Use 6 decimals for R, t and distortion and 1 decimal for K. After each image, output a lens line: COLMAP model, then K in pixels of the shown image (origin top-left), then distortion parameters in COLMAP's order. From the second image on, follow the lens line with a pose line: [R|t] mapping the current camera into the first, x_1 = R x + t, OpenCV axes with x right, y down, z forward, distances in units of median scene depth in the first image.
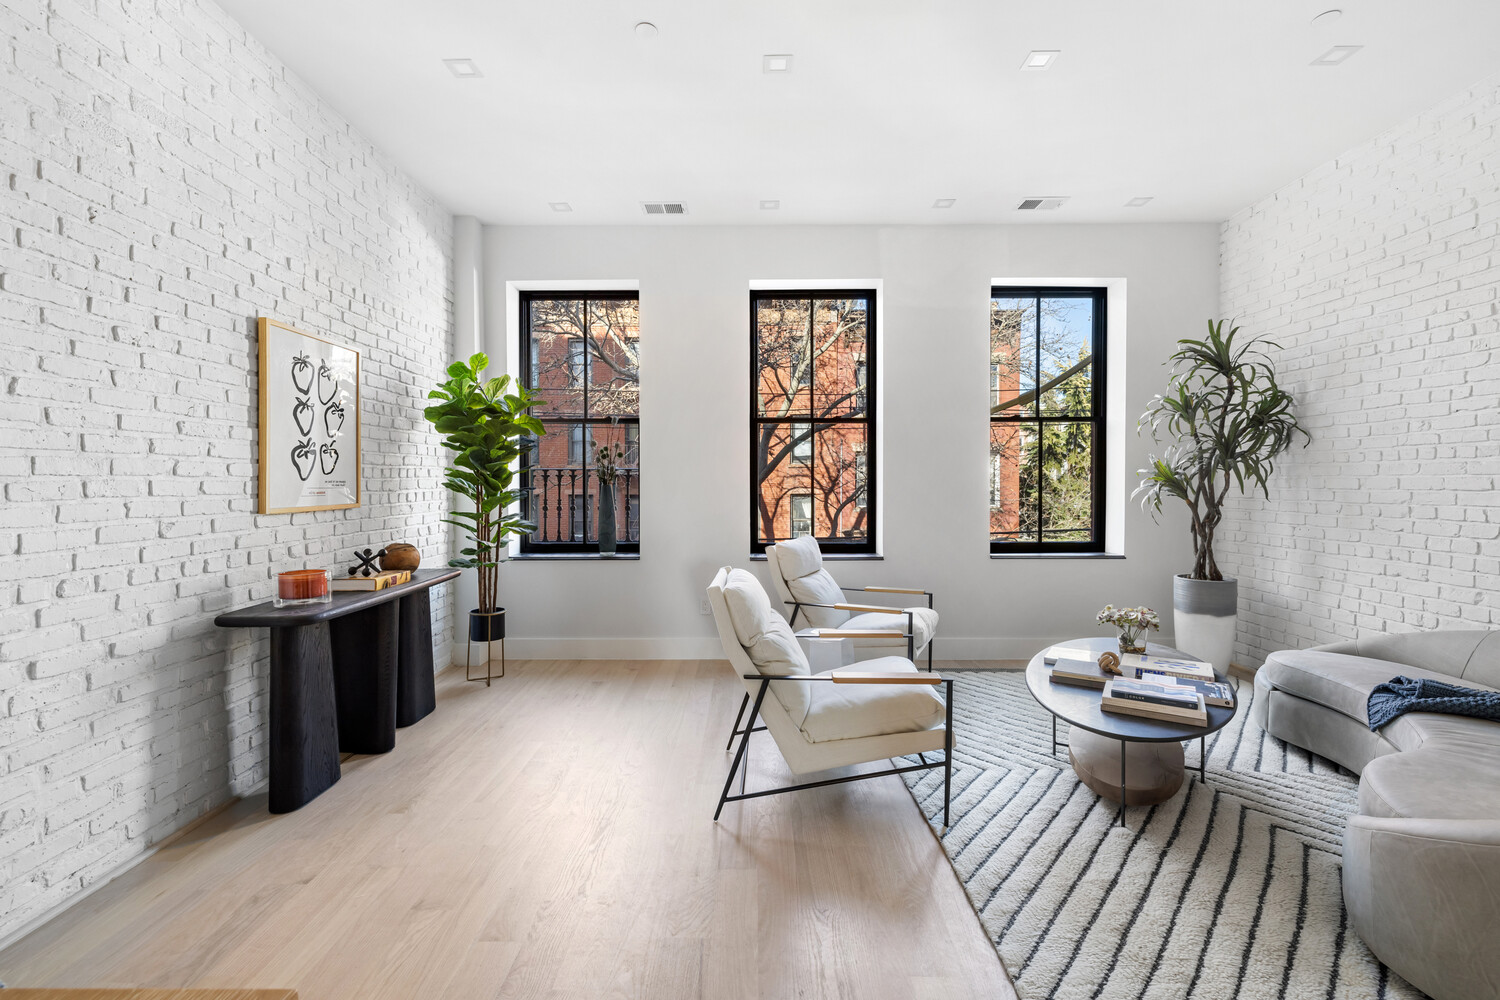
lens RADIAL K [[639.3, 0, 750.0], [0, 639.3, 500.0], [0, 0, 1]] dist [0.000269, 0.000514]
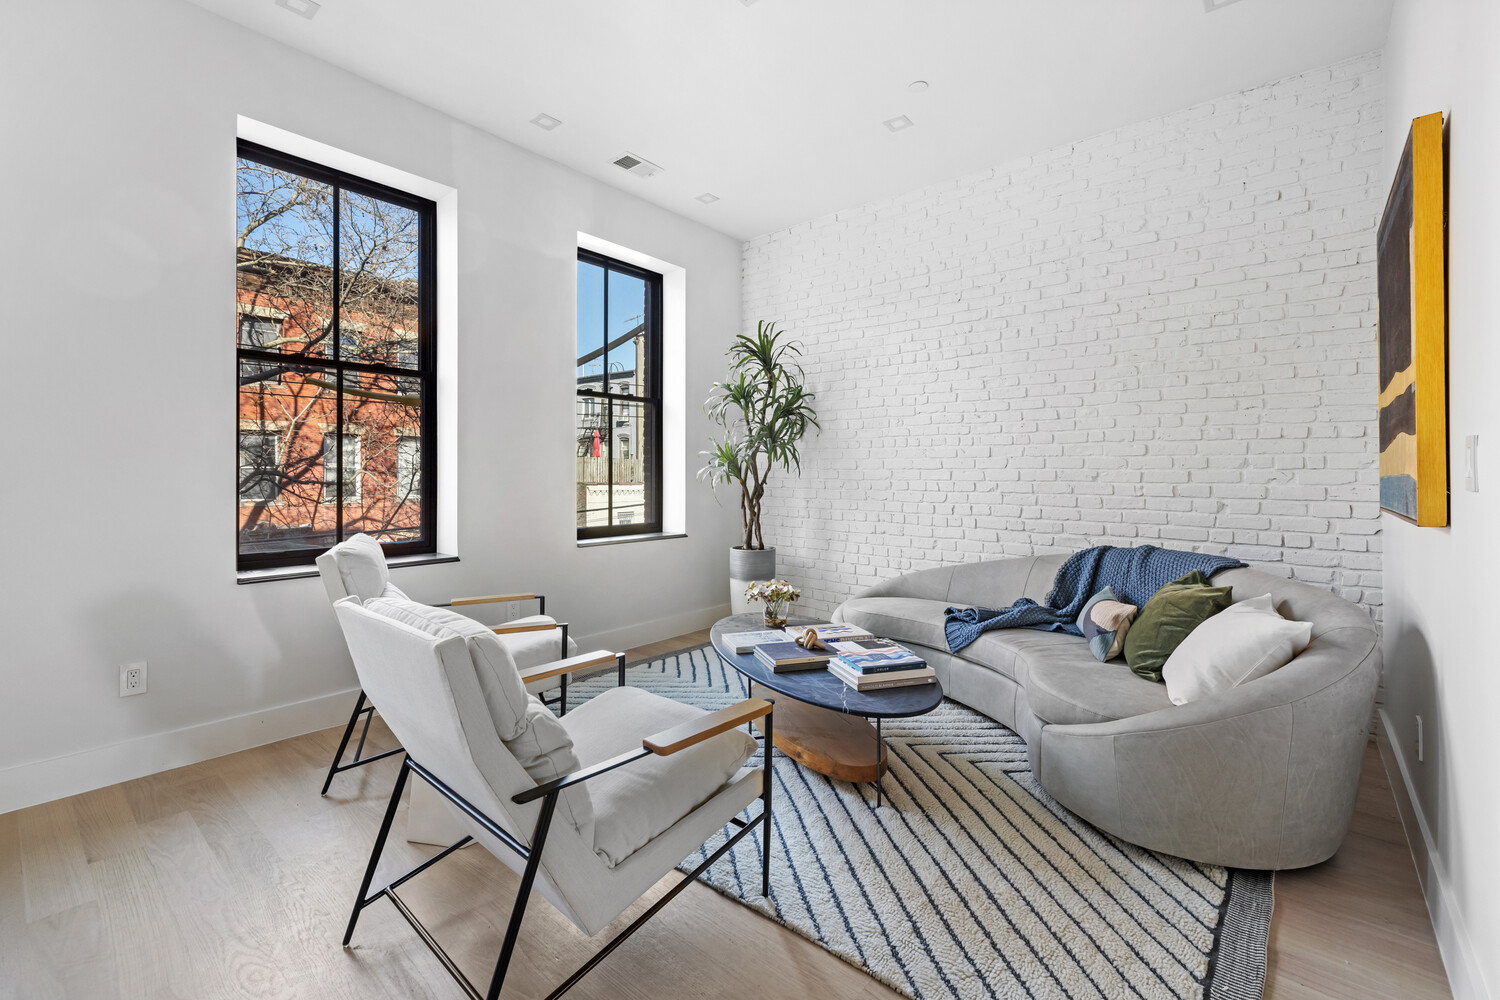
lens RADIAL K [[635.2, 0, 750.2], [0, 635.2, 475.6], [0, 0, 1]] dist [-0.007363, 0.000097]
pose [[0.652065, 0.003588, 0.758154, -0.156574], [0.013883, 0.999765, -0.016672, 0.013491], [-0.758036, 0.021397, 0.651862, 0.293452]]
